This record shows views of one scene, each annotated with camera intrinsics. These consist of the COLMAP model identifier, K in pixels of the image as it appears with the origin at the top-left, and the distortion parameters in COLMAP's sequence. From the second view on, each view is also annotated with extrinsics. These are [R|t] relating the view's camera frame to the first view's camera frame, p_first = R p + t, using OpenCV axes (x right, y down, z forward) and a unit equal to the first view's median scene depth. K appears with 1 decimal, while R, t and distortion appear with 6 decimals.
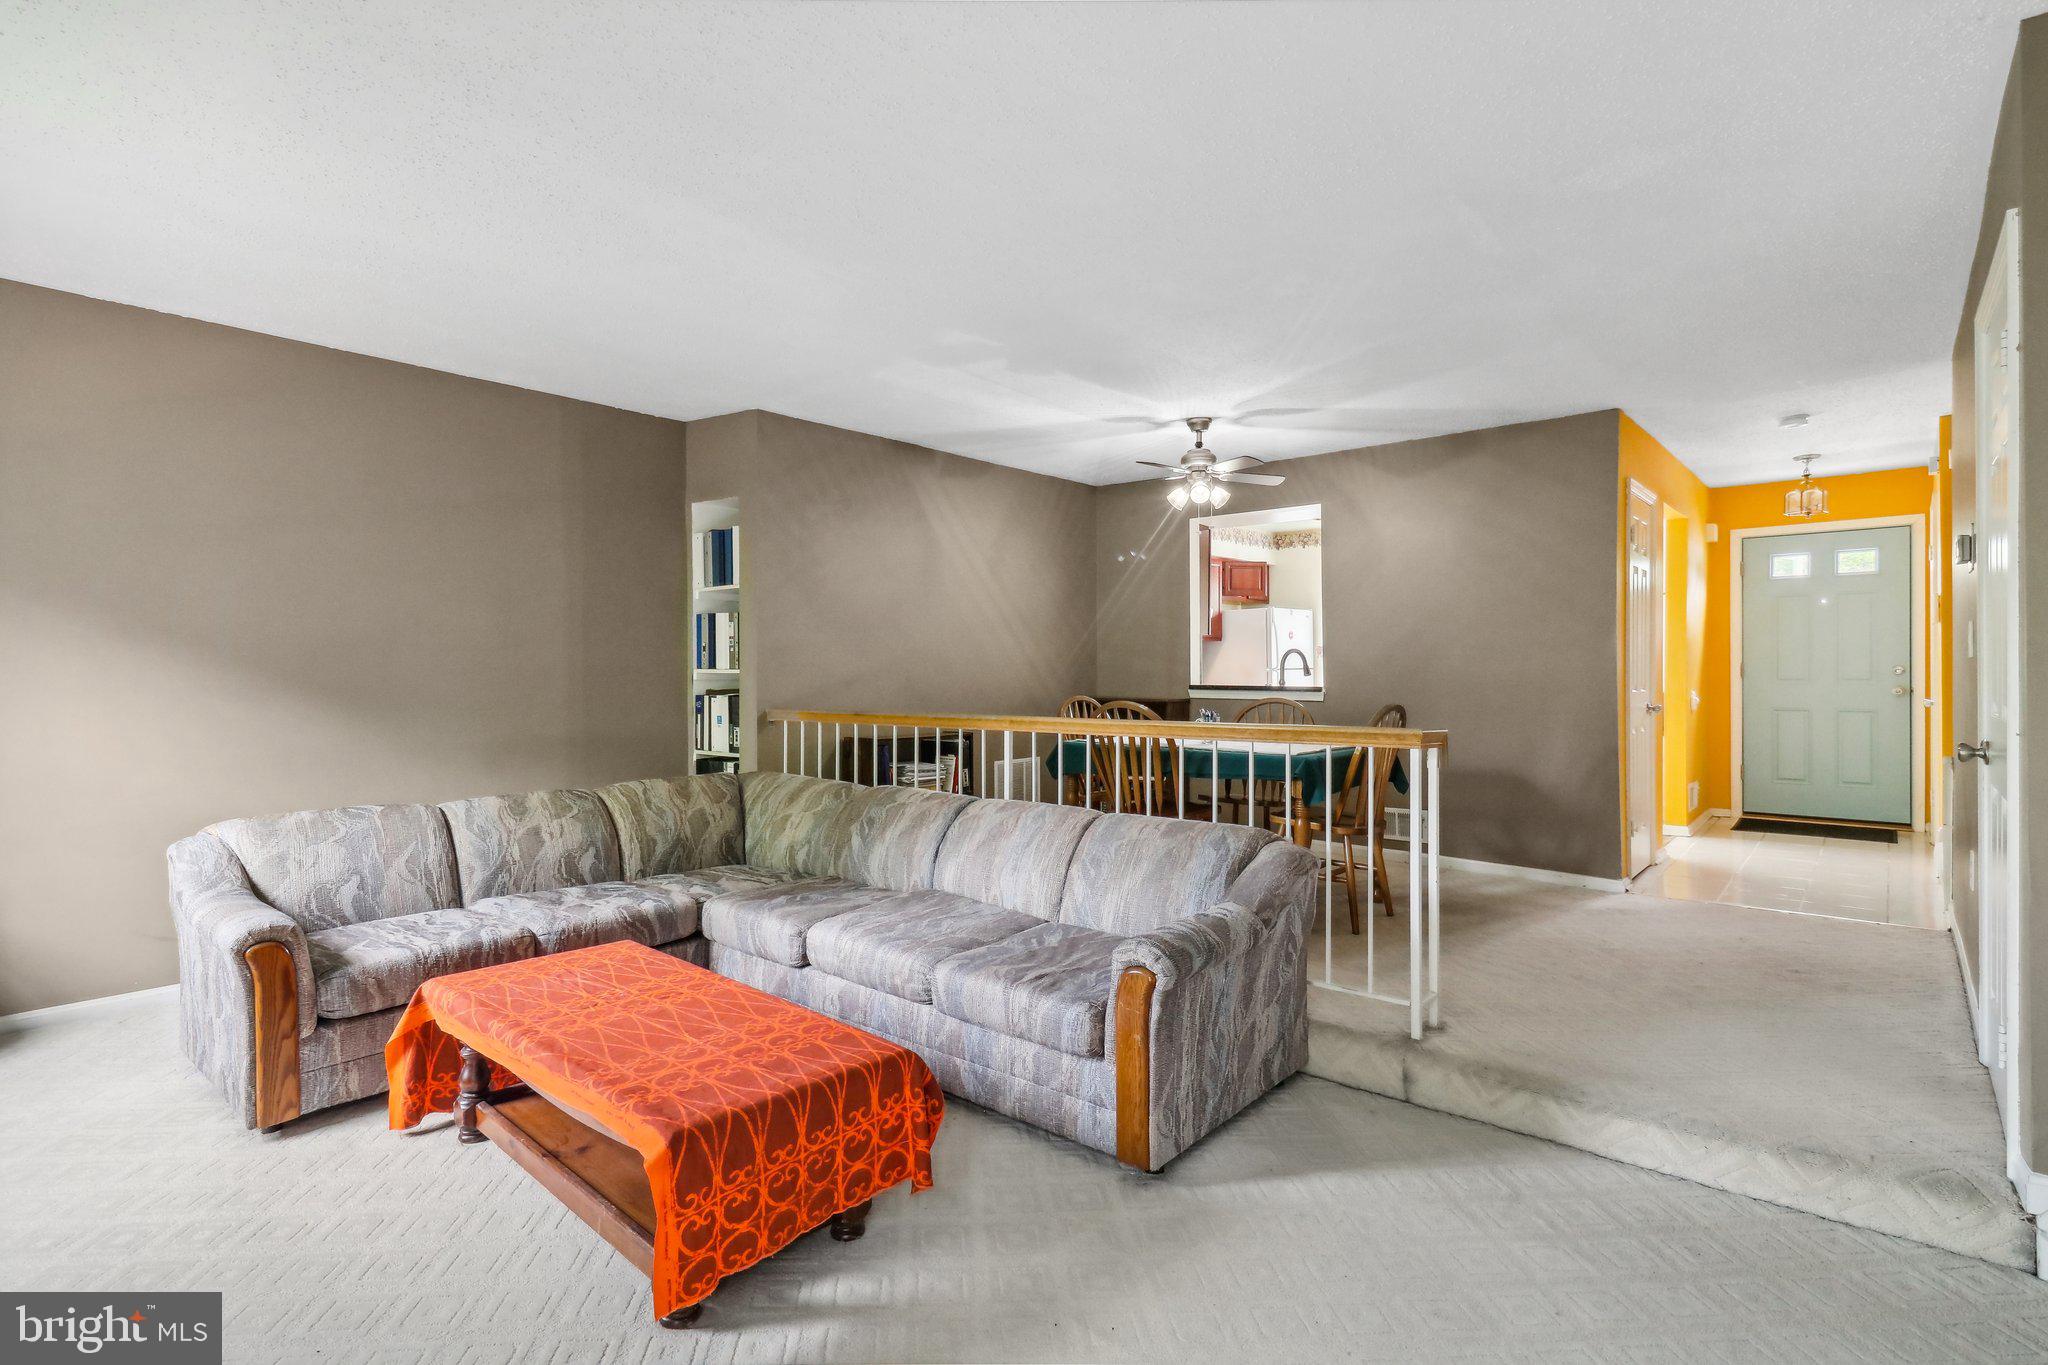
lens RADIAL K [[1003.3, 0, 1015.4], [0, 1003.3, 682.2], [0, 0, 1]] dist [0.029060, -0.014727]
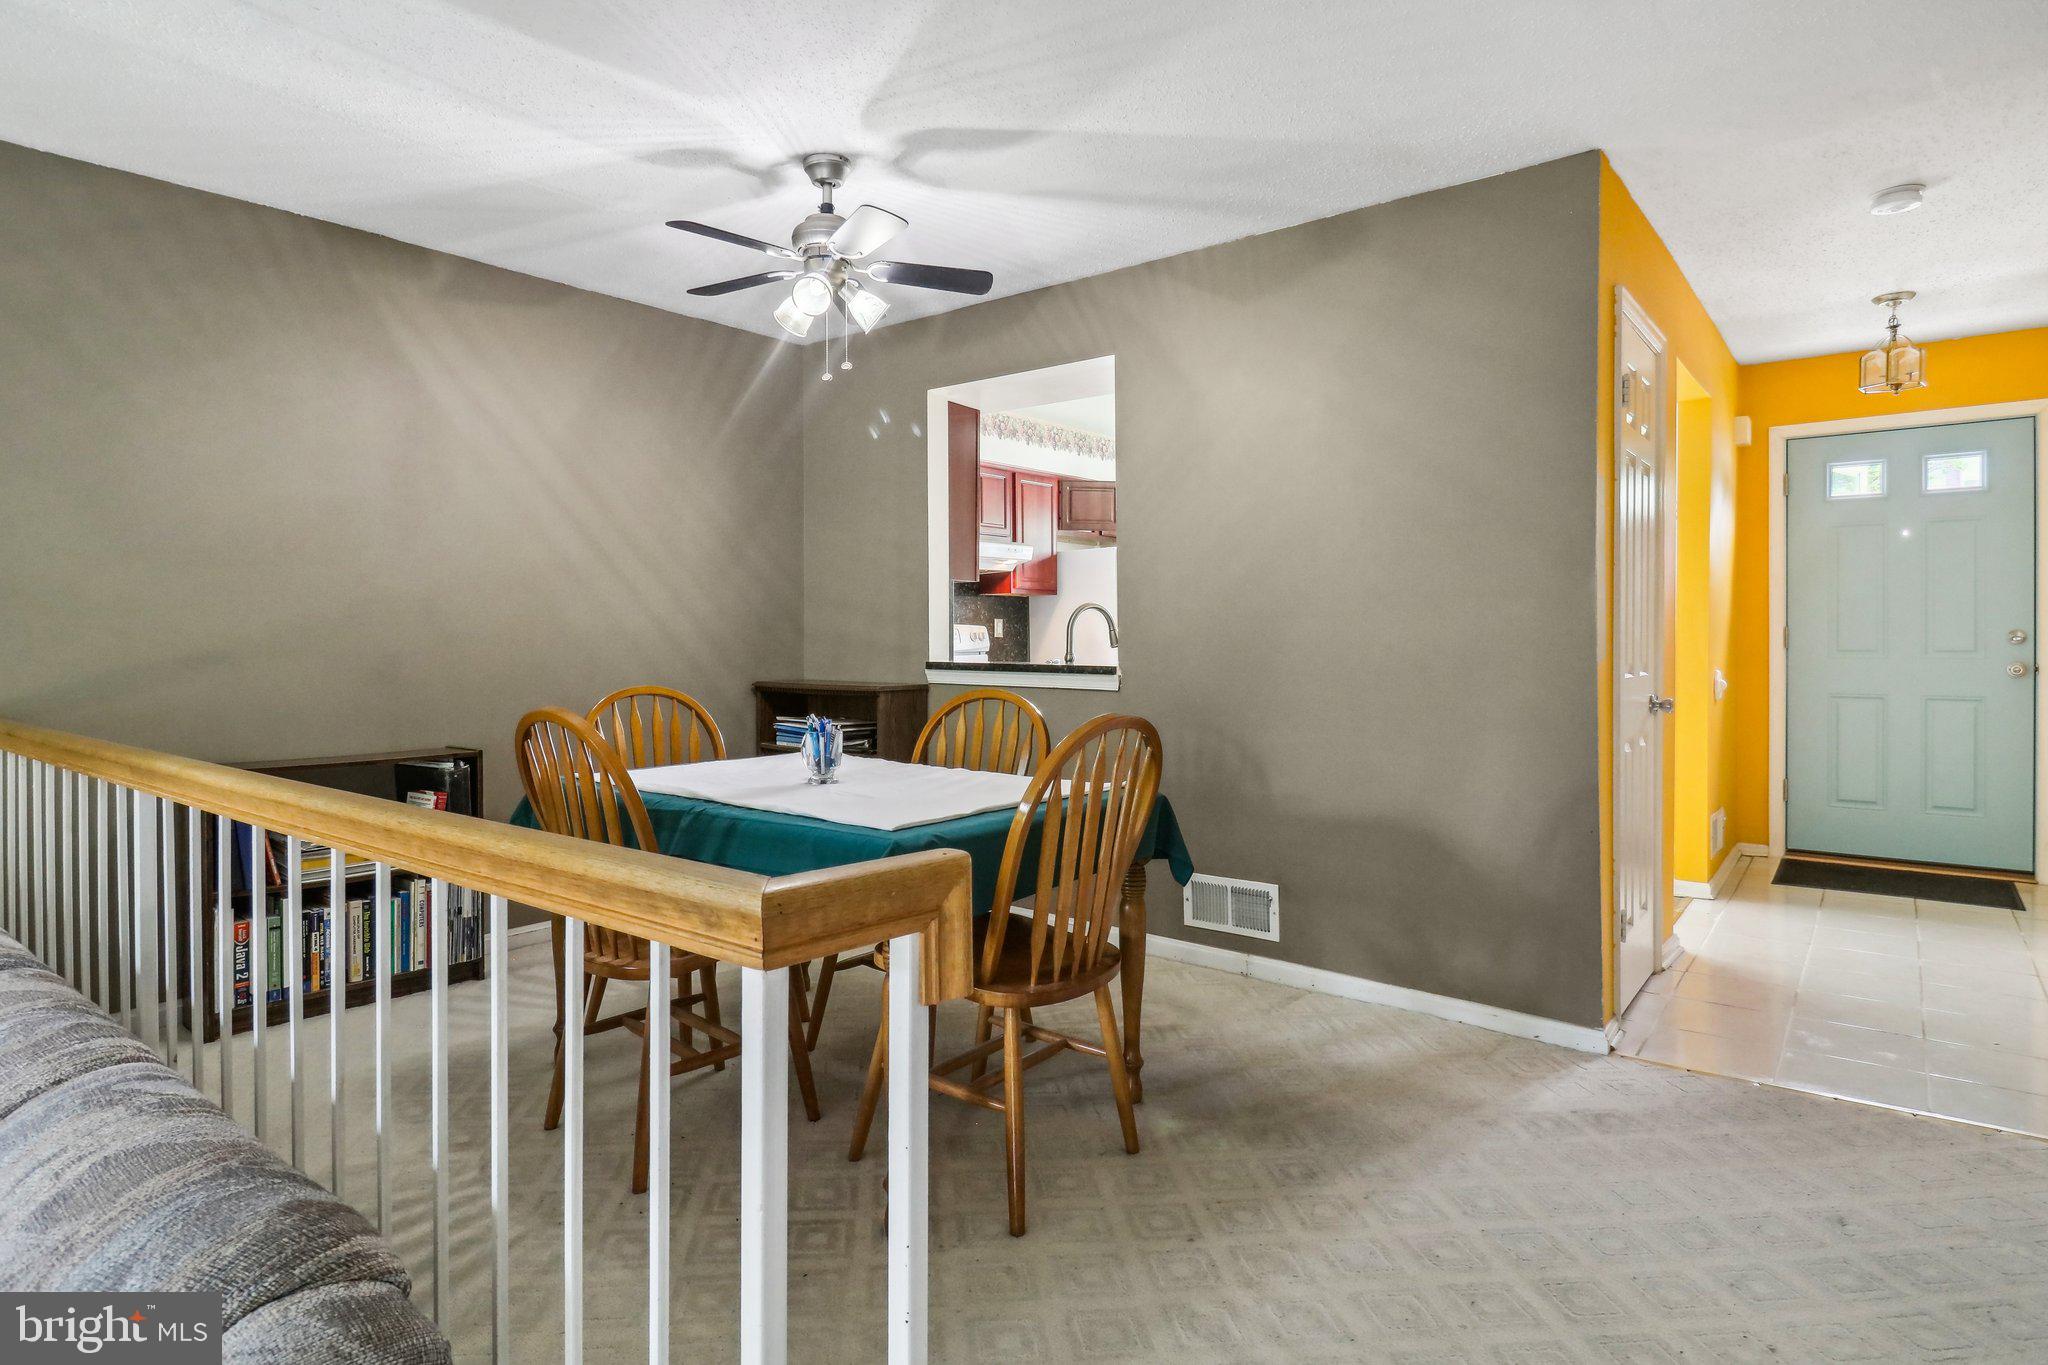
lens RADIAL K [[1071.4, 0, 1032.8], [0, 1071.4, 657.0], [0, 0, 1]] dist [0.005356, -0.012666]
pose [[0.999275, -0.001194, 0.038050, 0.268922], [0.001012, 0.999988, 0.004790, -0.004249], [-0.038055, -0.004748, 0.999264, 0.434722]]
